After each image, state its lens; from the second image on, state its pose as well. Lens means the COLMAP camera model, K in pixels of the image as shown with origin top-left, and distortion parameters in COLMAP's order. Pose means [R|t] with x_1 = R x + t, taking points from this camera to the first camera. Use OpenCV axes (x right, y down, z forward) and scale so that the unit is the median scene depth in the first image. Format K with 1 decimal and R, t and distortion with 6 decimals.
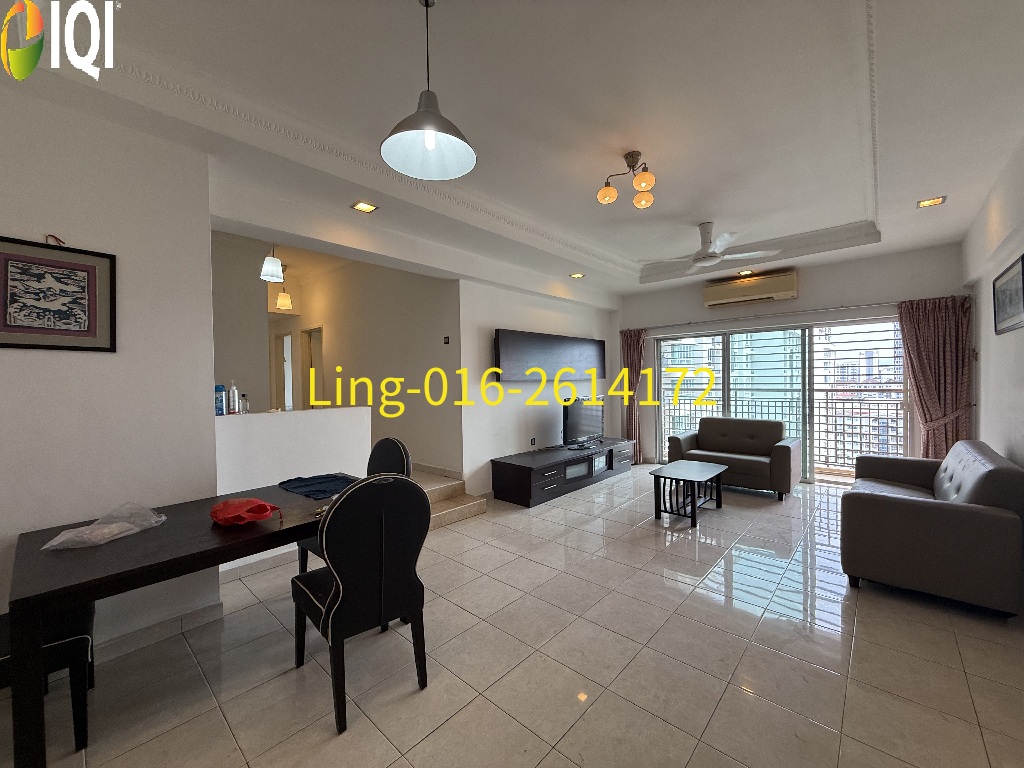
lens RADIAL K [[410.1, 0, 508.9], [0, 410.1, 381.9], [0, 0, 1]] dist [0.003461, -0.000025]
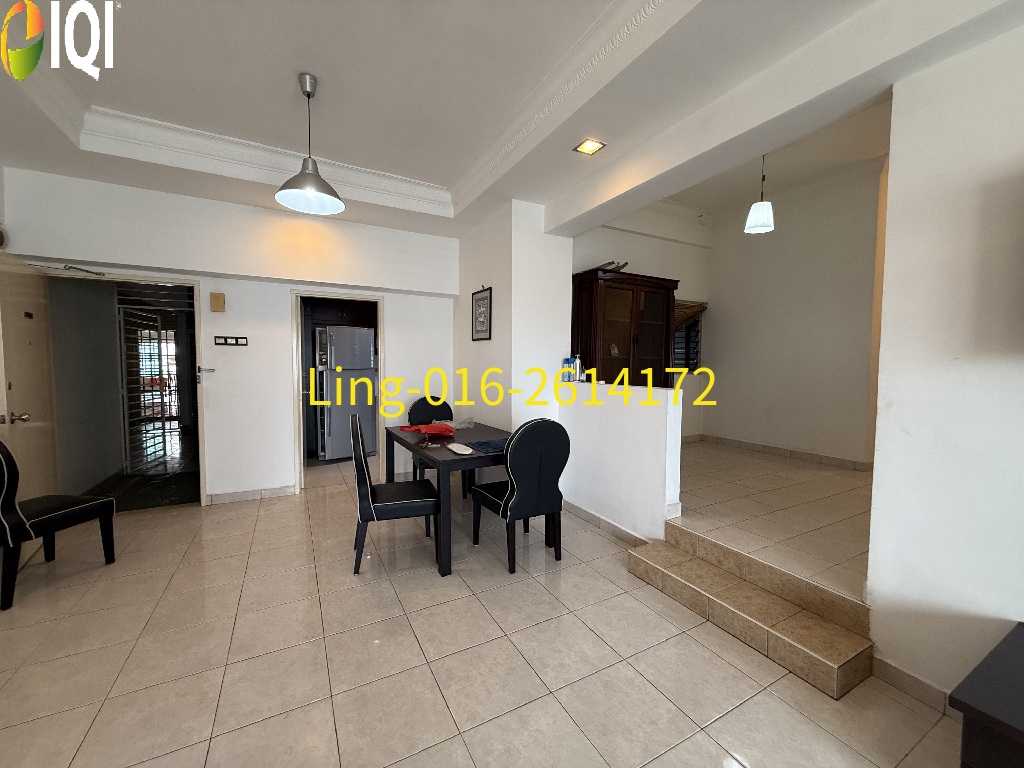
lens RADIAL K [[410.1, 0, 509.7], [0, 410.1, 381.7], [0, 0, 1]] dist [0.003461, -0.000025]
pose [[-0.333455, 0.061292, -0.940771, 0.580511], [-0.002294, 0.997829, 0.065822, -0.001897], [0.942763, 0.024107, -0.332591, 1.263666]]
